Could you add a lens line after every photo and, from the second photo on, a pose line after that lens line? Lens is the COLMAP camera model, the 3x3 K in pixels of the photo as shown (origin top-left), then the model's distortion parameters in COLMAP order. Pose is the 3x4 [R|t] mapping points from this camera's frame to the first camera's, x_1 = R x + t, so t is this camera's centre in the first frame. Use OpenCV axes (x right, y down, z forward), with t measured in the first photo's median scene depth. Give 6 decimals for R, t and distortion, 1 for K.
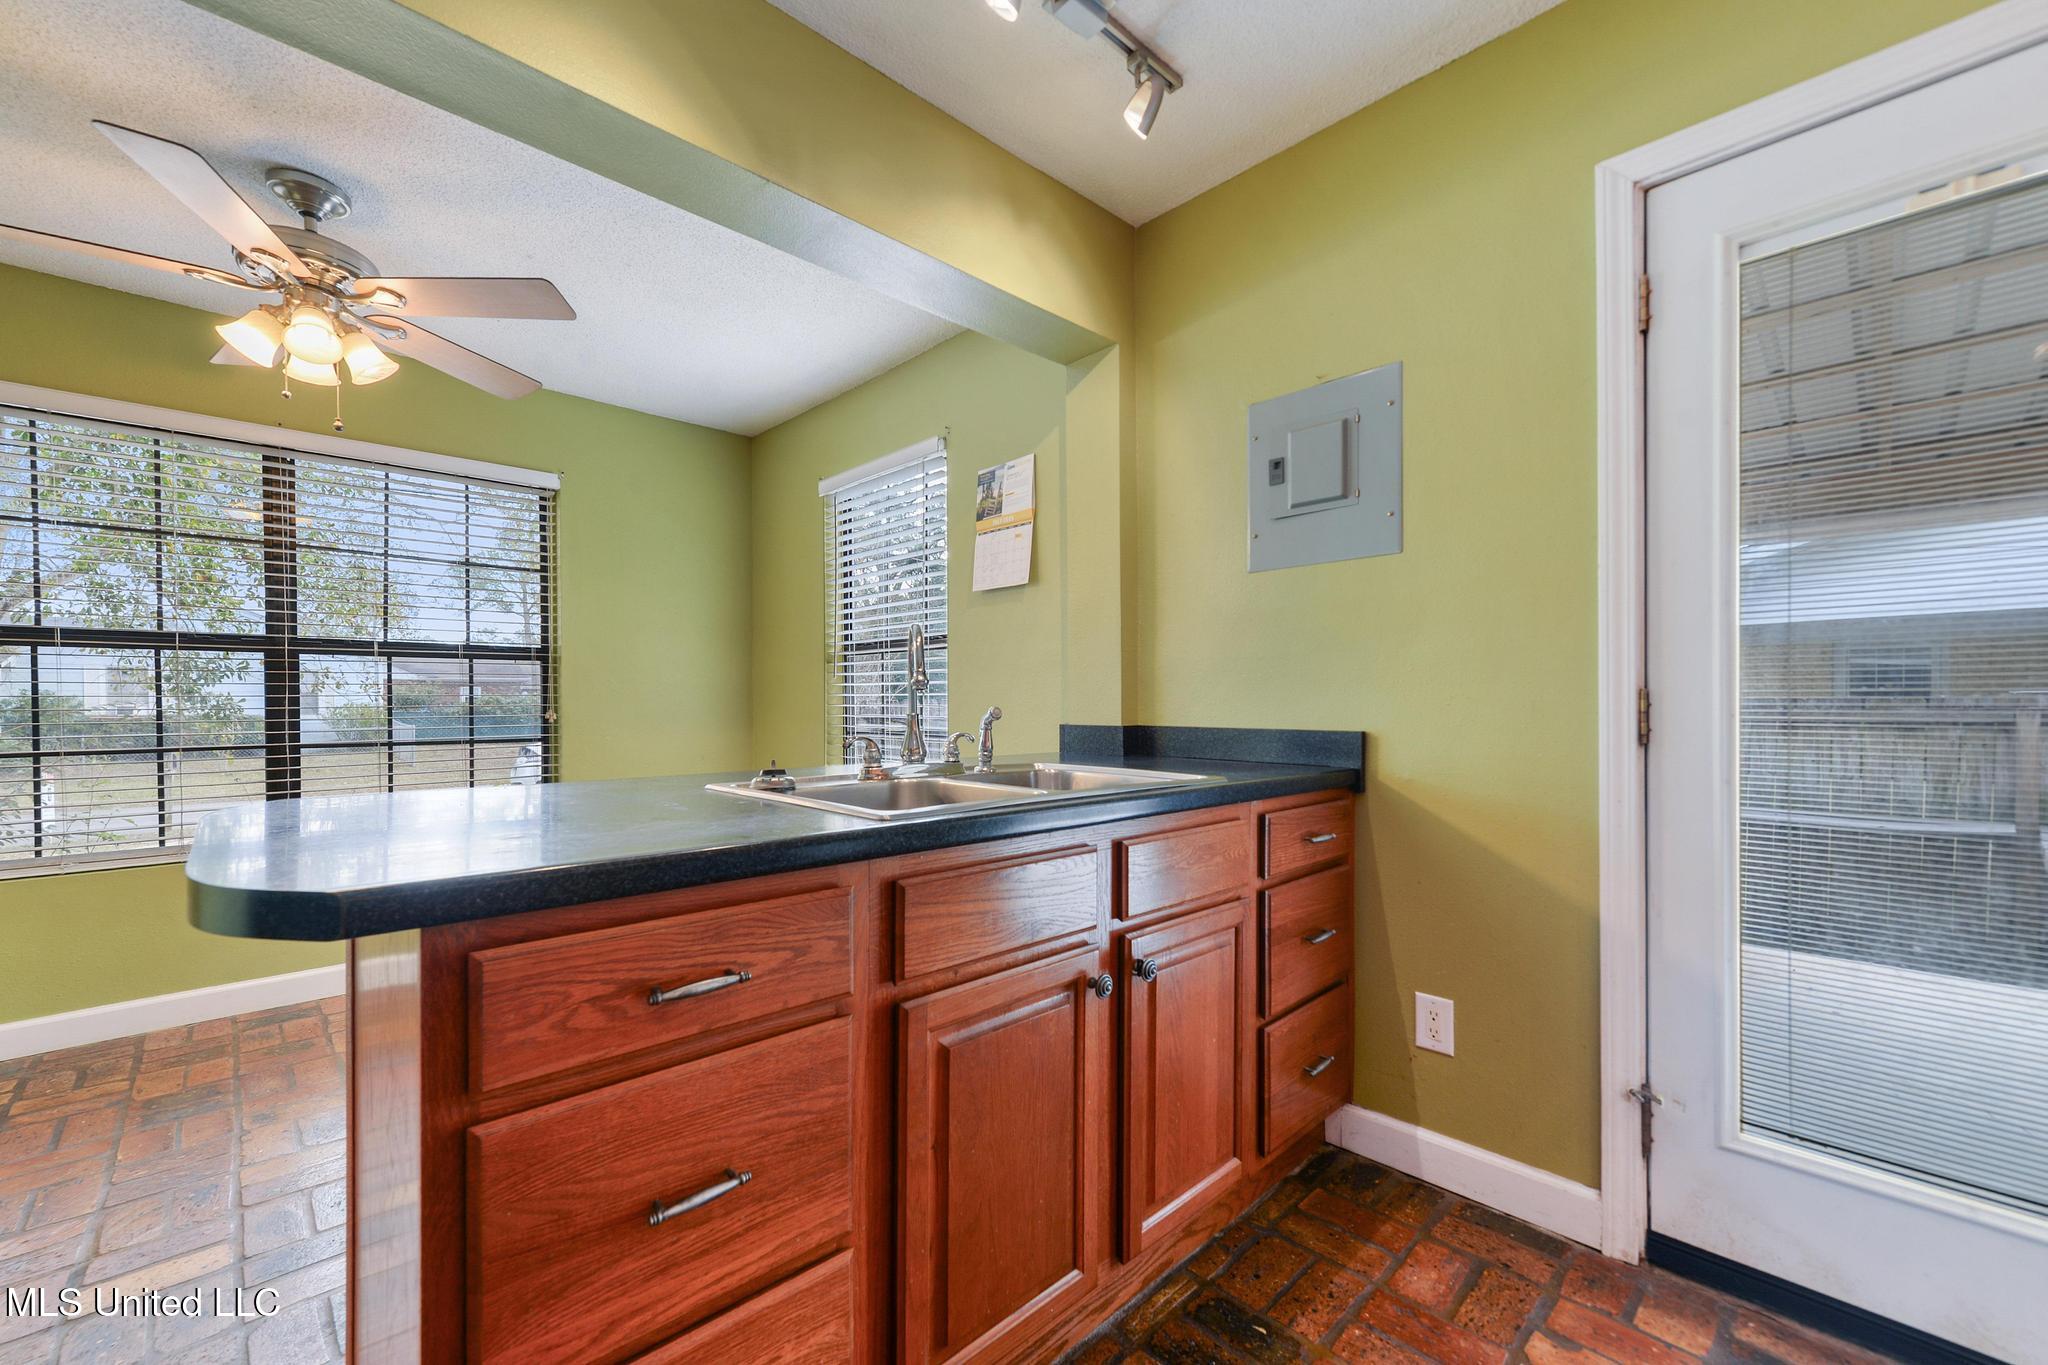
lens RADIAL K [[826.4, 0, 1029.0], [0, 826.4, 713.7], [0, 0, 1]] dist [0.006902, -0.000497]
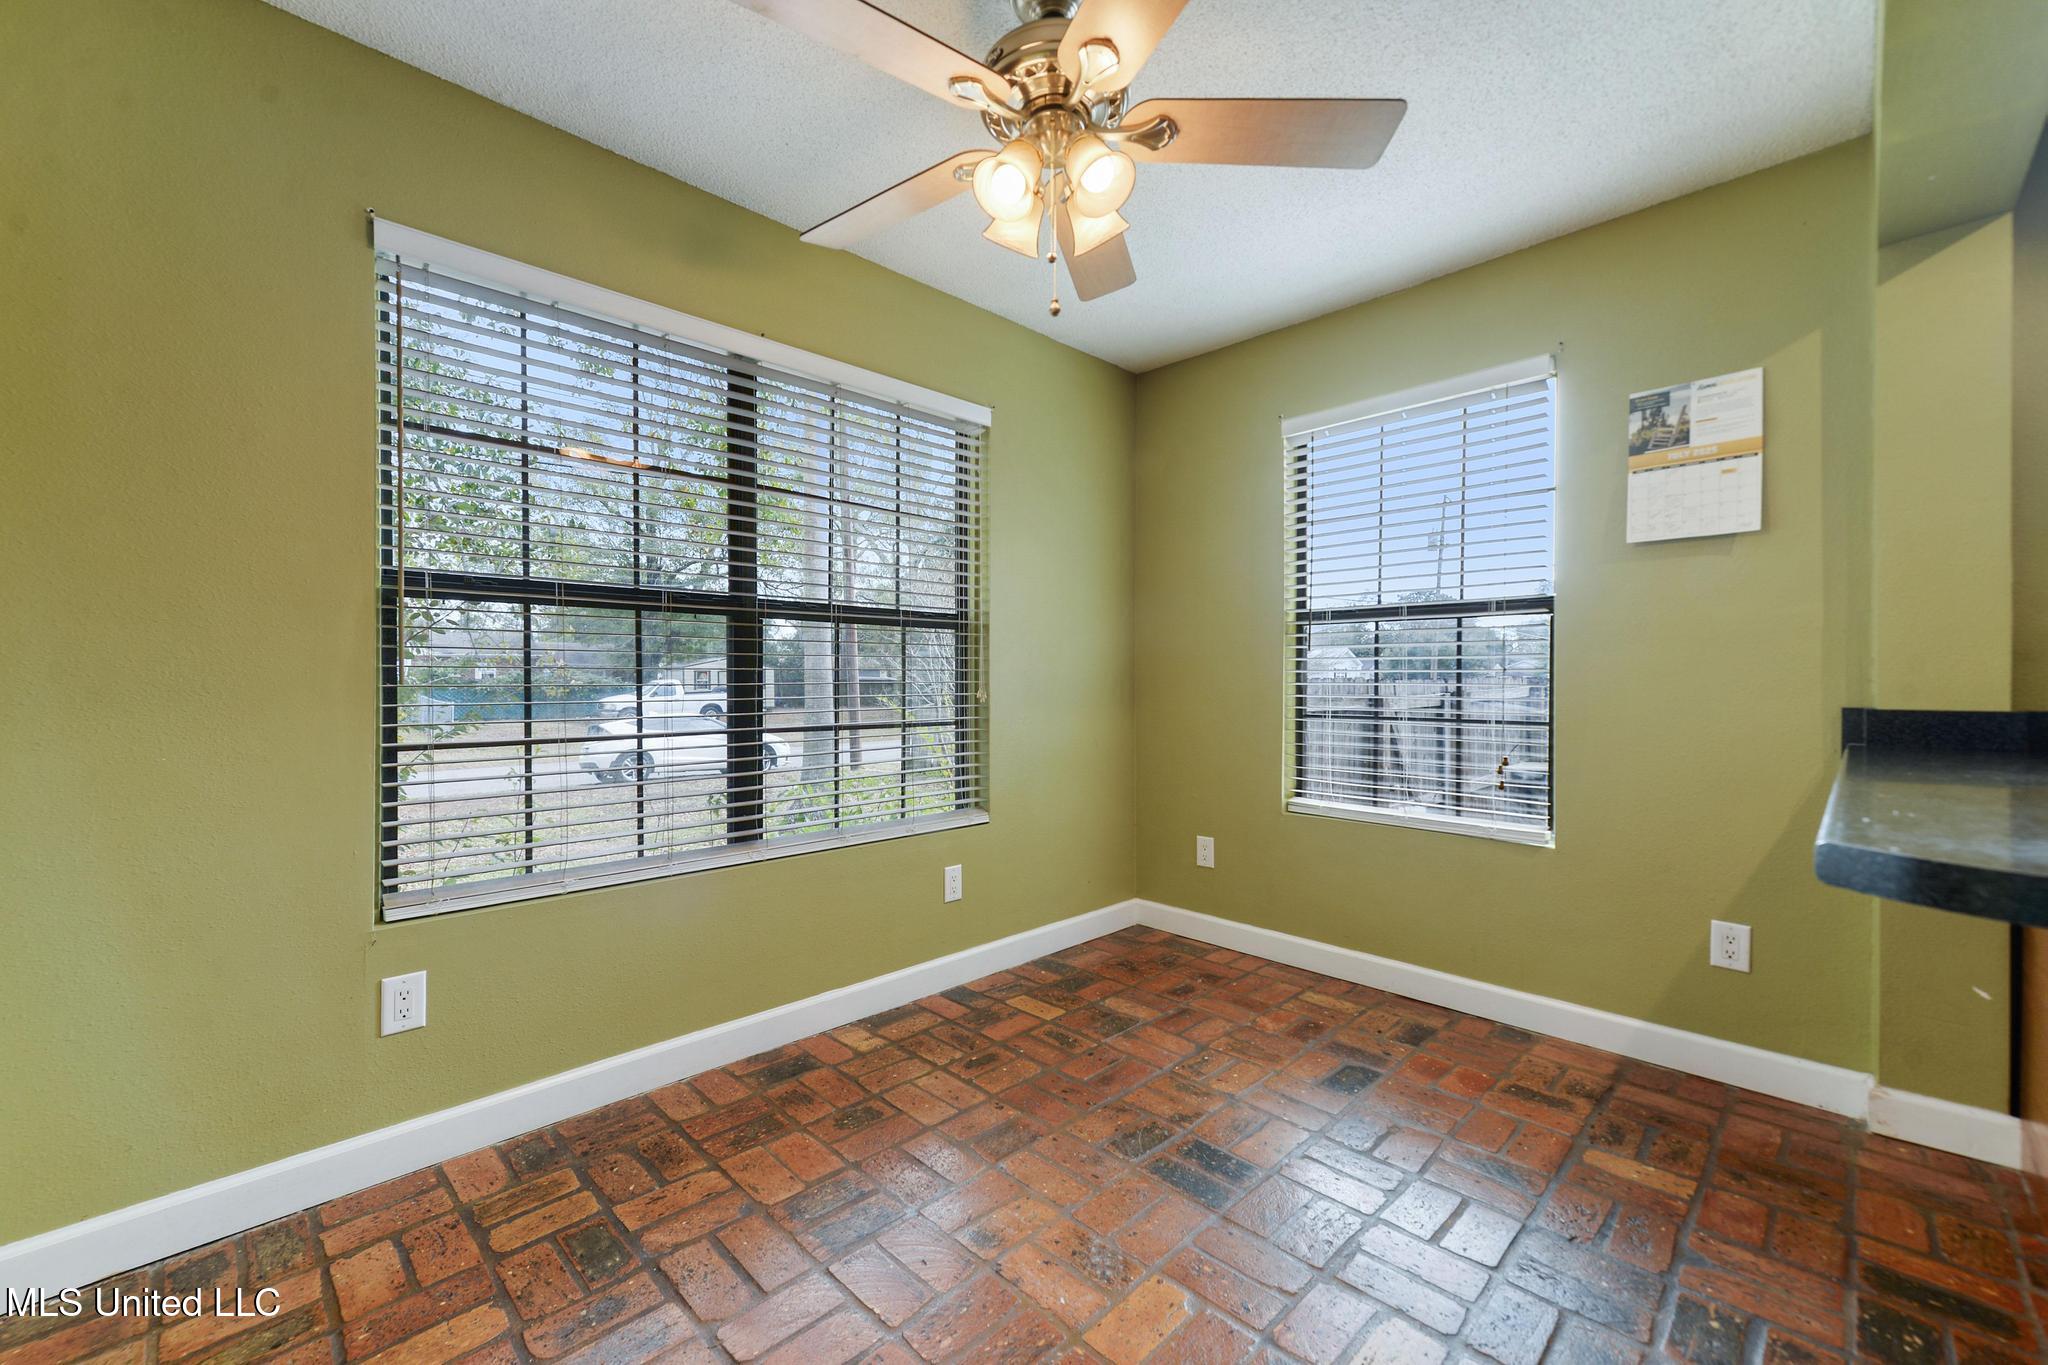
lens RADIAL K [[826.4, 0, 1016.6], [0, 826.4, 696.0], [0, 0, 1]] dist [0.006902, -0.000497]
pose [[0.999865, 0.002644, 0.016216, -0.680674], [-0.002678, 0.999994, 0.002049, 0.002618], [-0.016210, -0.002093, 0.999866, 0.196293]]
